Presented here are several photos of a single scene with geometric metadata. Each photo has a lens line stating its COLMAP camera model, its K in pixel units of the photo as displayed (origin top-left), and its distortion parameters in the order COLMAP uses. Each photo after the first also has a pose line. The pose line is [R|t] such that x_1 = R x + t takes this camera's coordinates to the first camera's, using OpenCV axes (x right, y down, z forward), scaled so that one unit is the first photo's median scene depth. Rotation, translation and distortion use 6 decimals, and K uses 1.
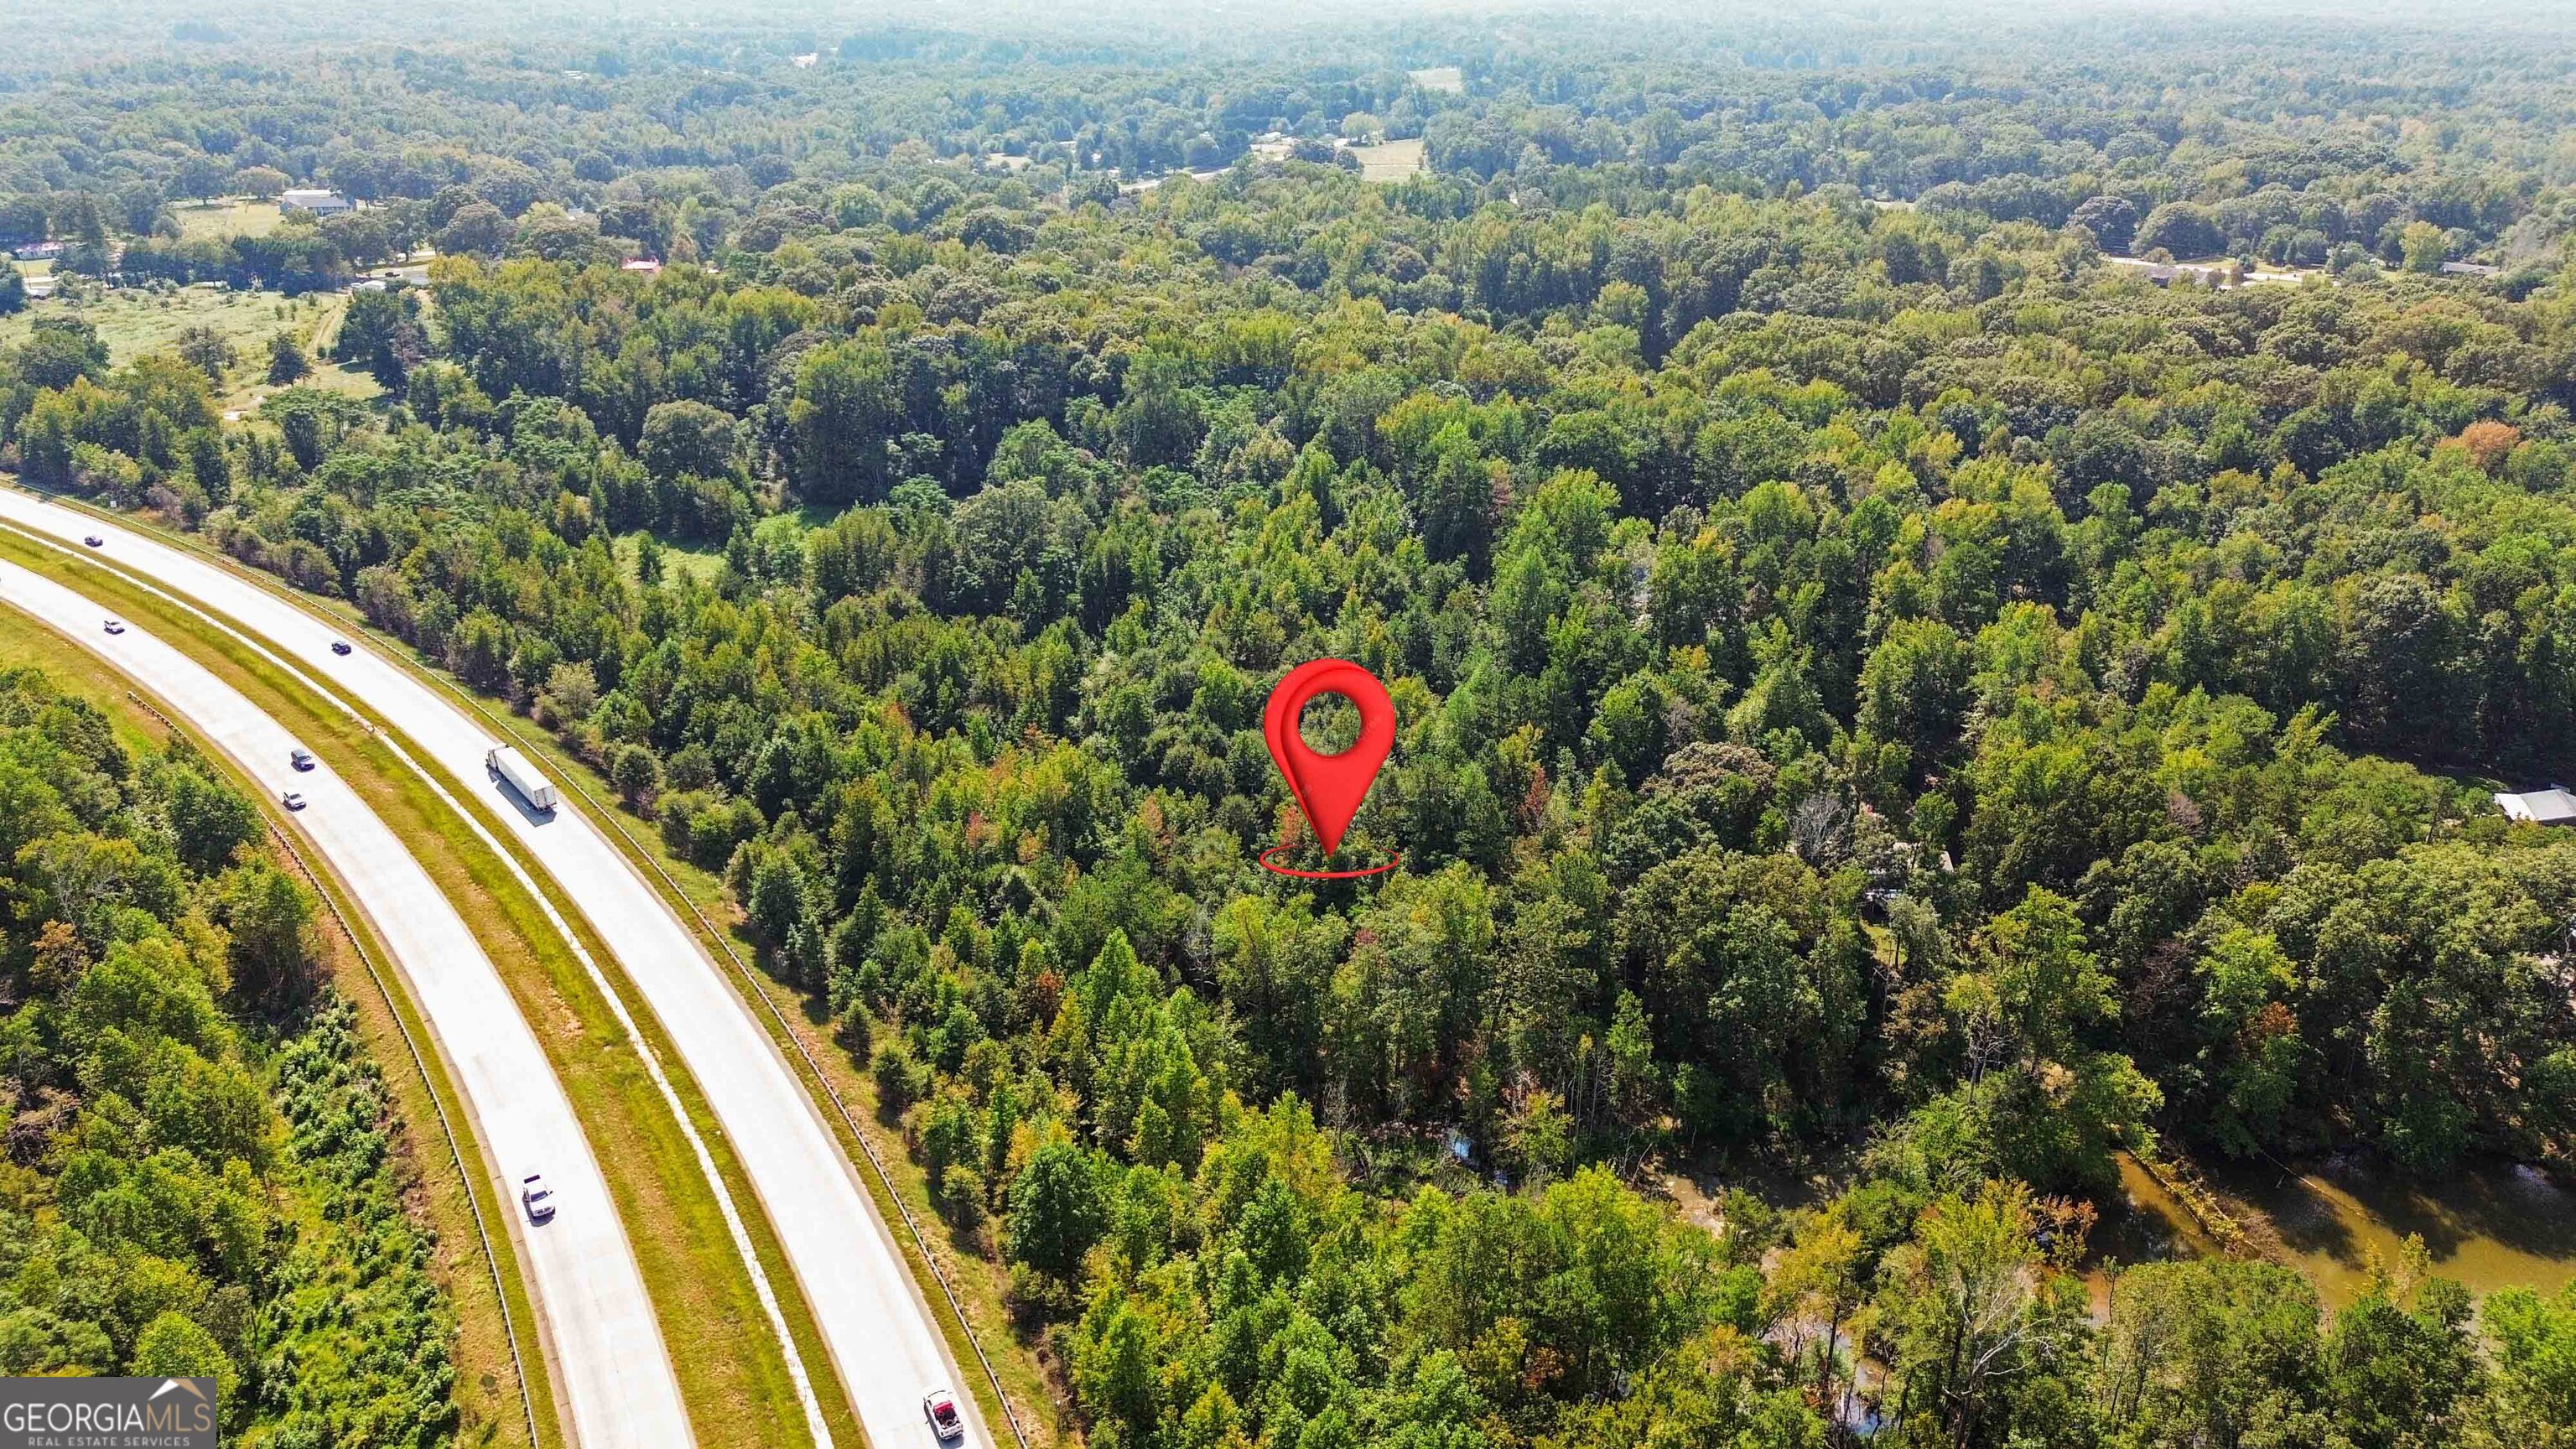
lens RADIAL K [[1826.2, 0, 1278.4], [0, 1826.2, 724.8], [0, 0, 1]] dist [0.062272, -0.051152]
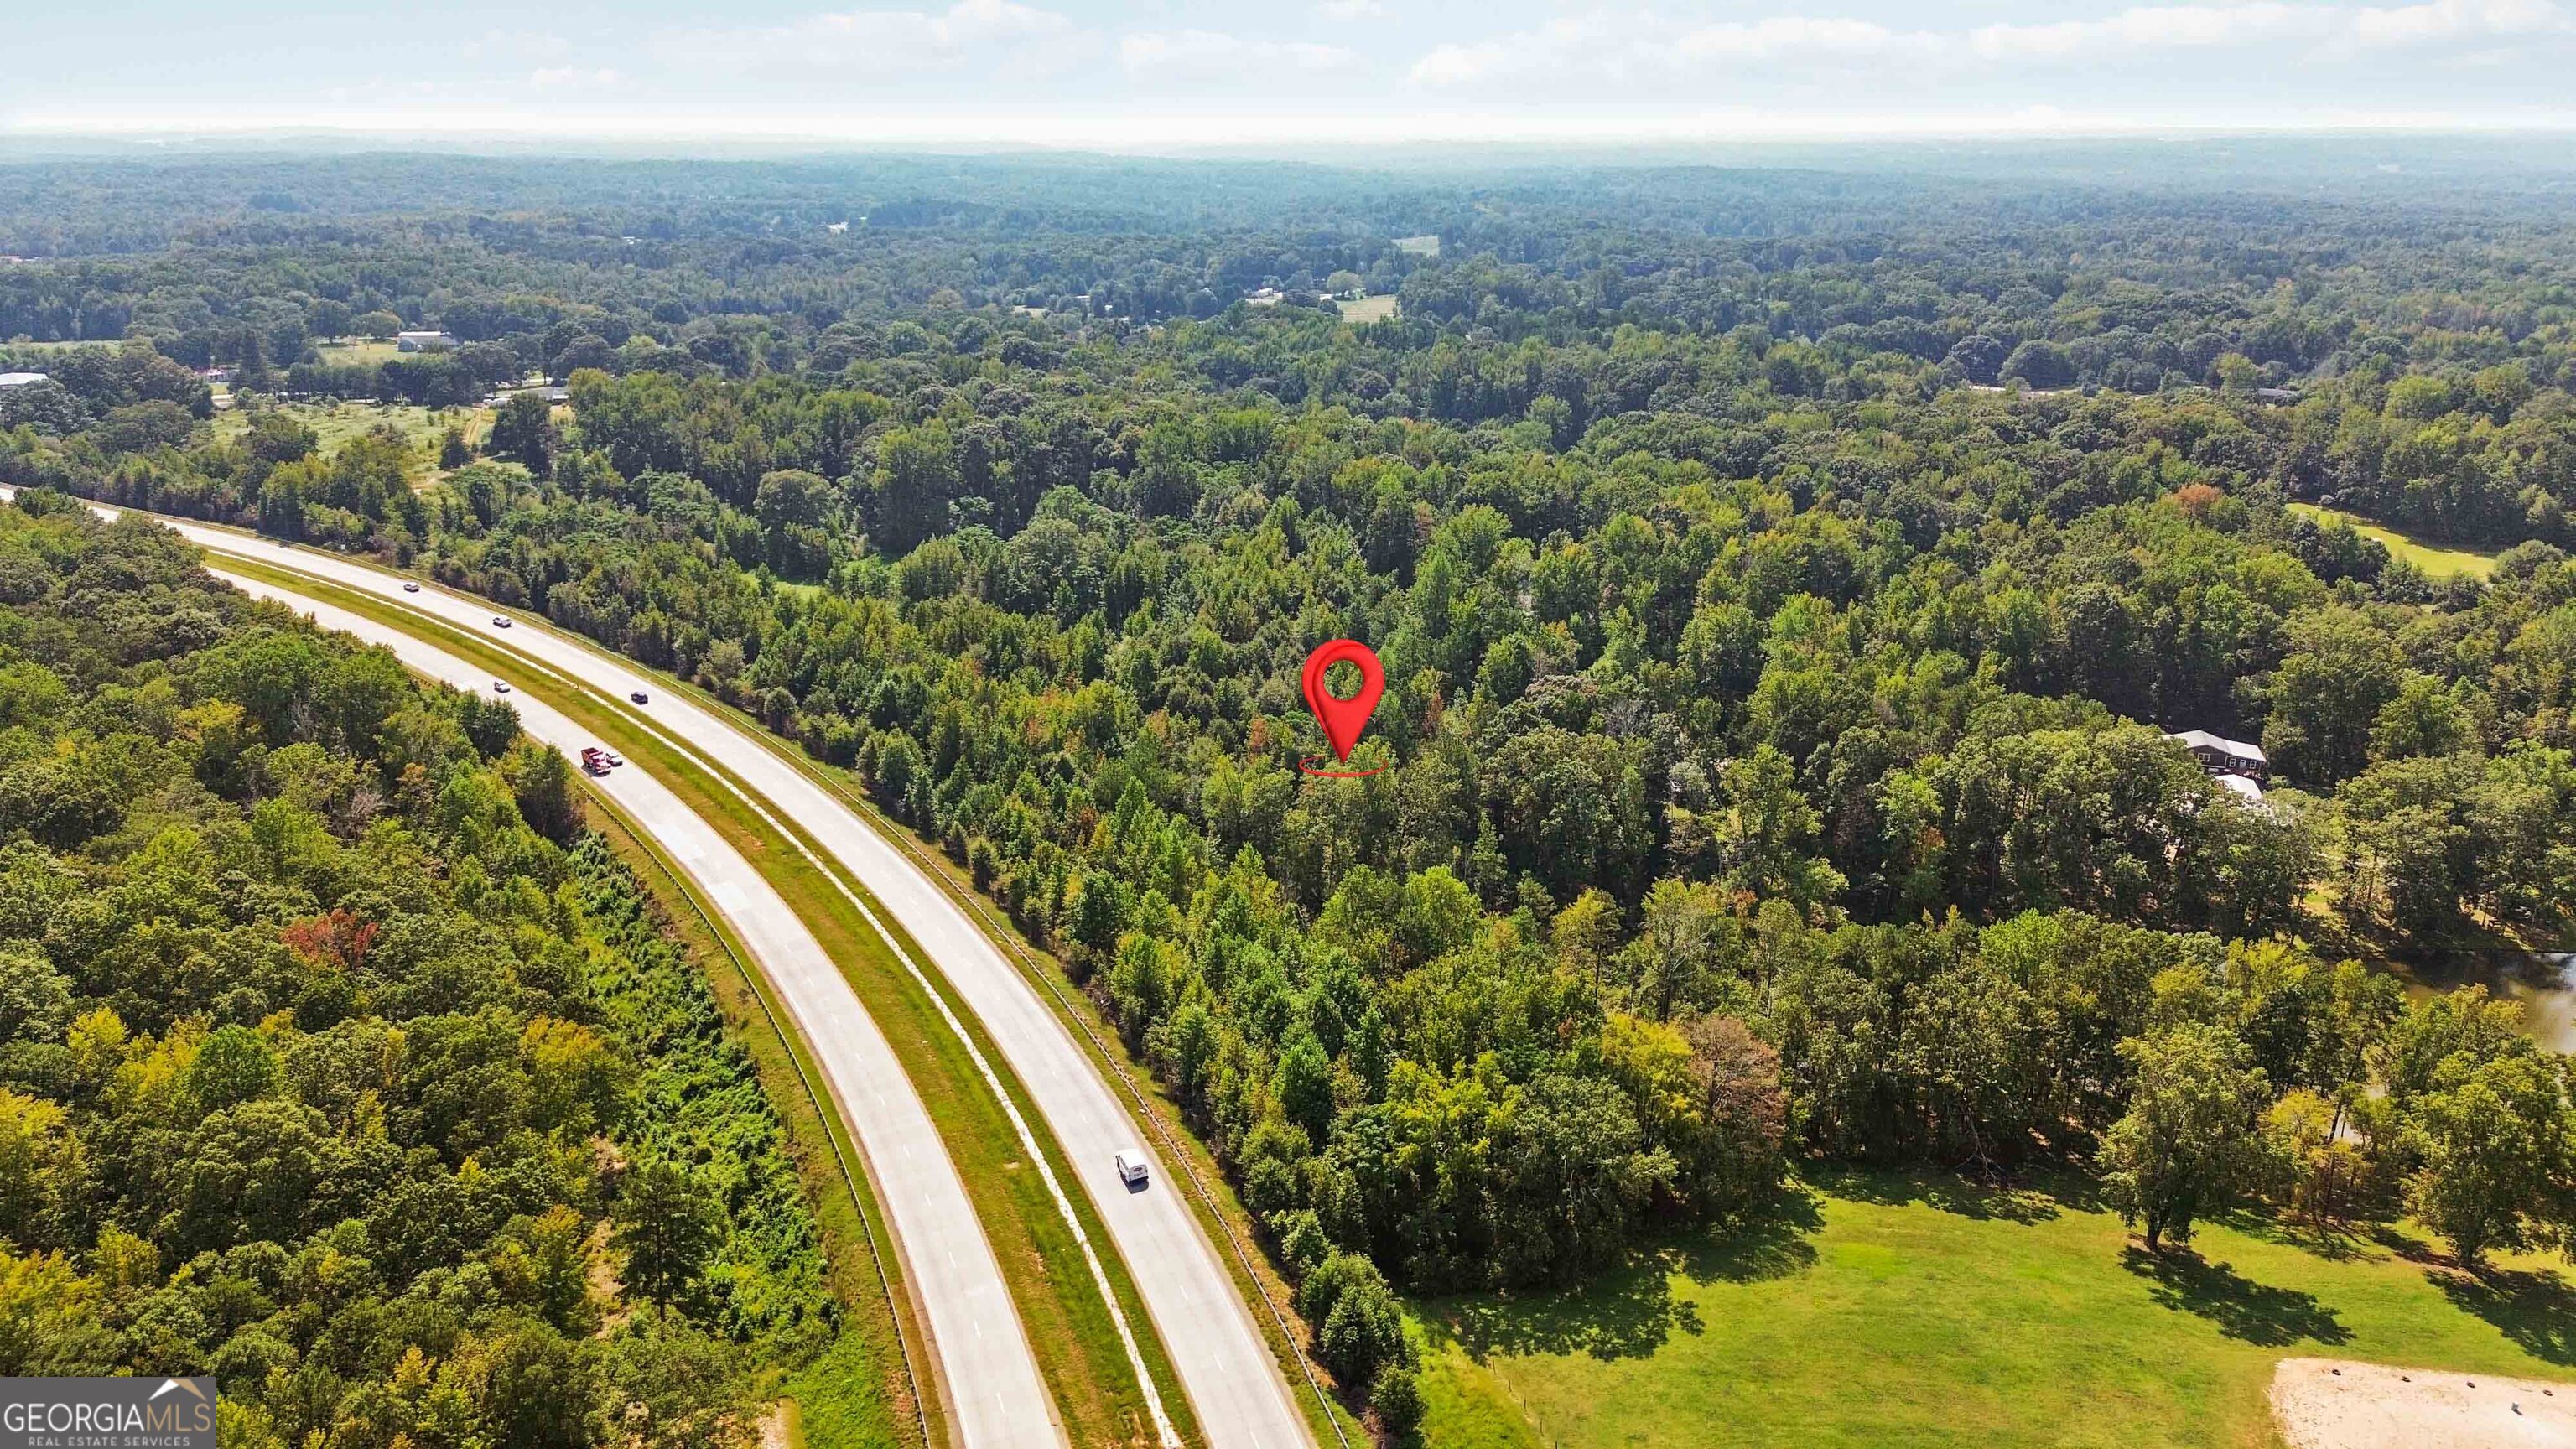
lens RADIAL K [[1826.2, 0, 1284.6], [0, 1826.2, 725.8], [0, 0, 1]] dist [0.062272, -0.051152]
pose [[0.999995, 0.000536, 0.003090, 0.014919], [-0.000271, 0.996368, -0.085146, 0.112911], [-0.003124, 0.085145, 0.996364, -0.259611]]
